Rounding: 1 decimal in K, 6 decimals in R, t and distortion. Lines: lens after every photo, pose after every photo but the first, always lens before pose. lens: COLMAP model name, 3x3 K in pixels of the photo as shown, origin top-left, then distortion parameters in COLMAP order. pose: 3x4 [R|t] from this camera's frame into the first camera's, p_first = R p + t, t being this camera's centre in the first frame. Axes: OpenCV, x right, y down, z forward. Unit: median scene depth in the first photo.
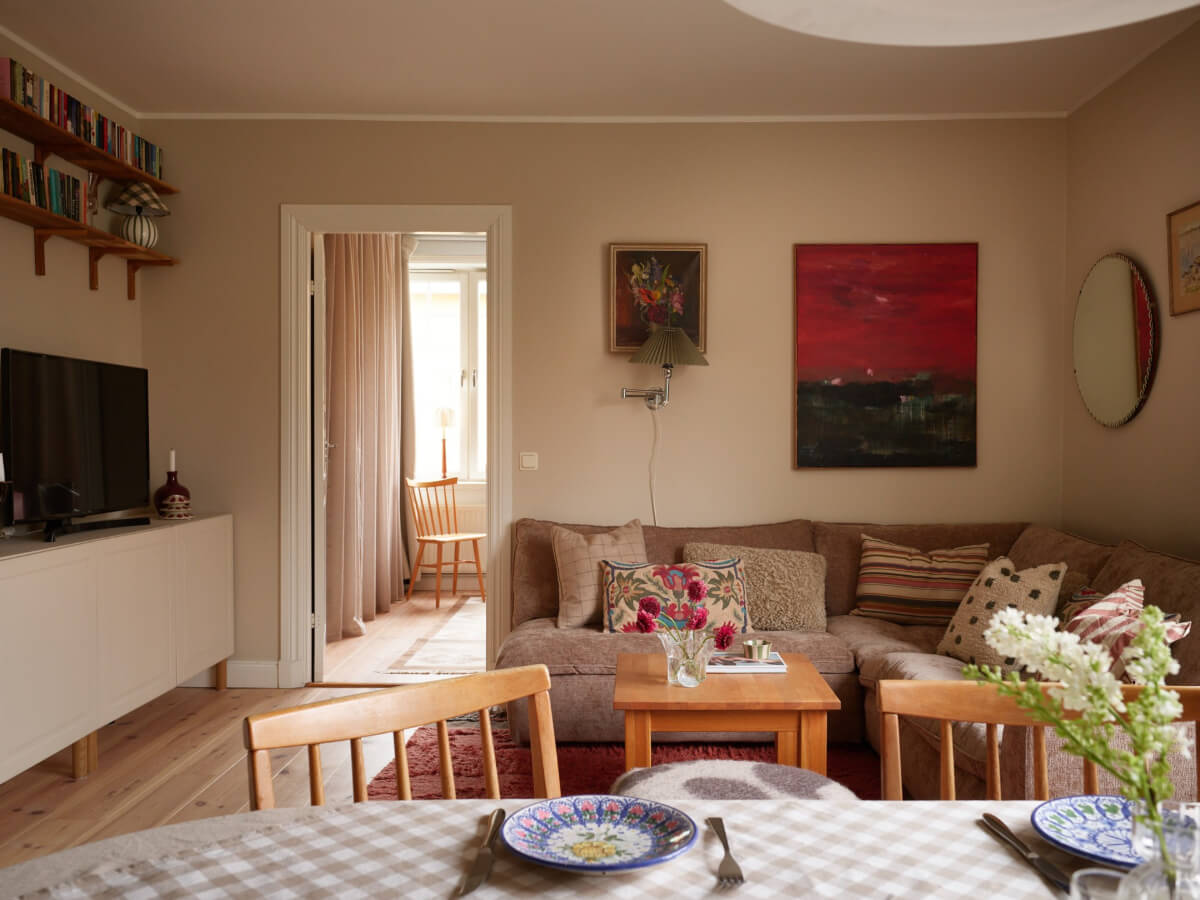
lens RADIAL K [[1047.0, 0, 625.9], [0, 1047.0, 456.7], [0, 0, 1]] dist [0.039337, -0.073927]
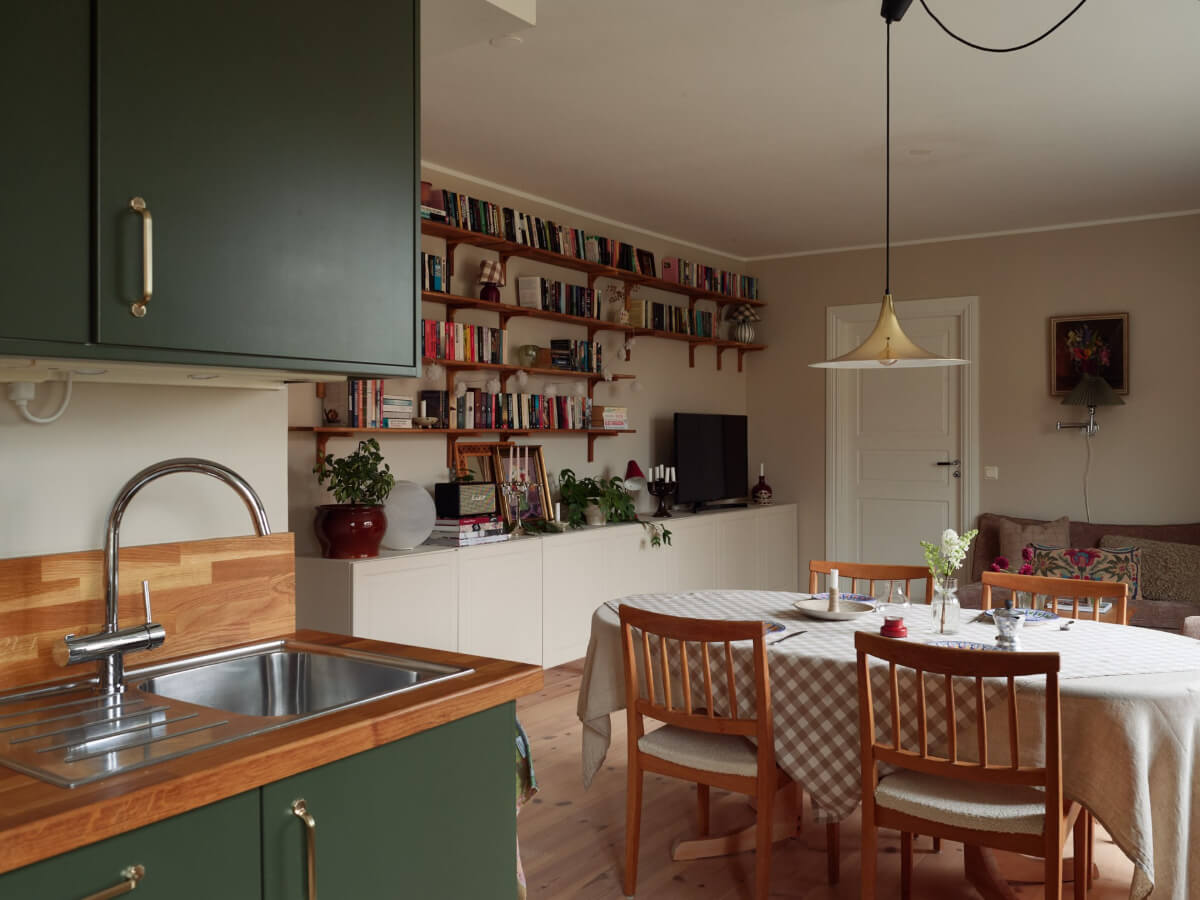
lens RADIAL K [[1050.3, 0, 601.1], [0, 1050.3, 436.0], [0, 0, 1]] dist [-0.006557, 0.000726]
pose [[0.829267, -0.003106, -0.558844, 0.285876], [-0.007521, 0.999832, -0.016716, -0.019754], [0.558802, 0.018065, 0.829104, -0.516461]]
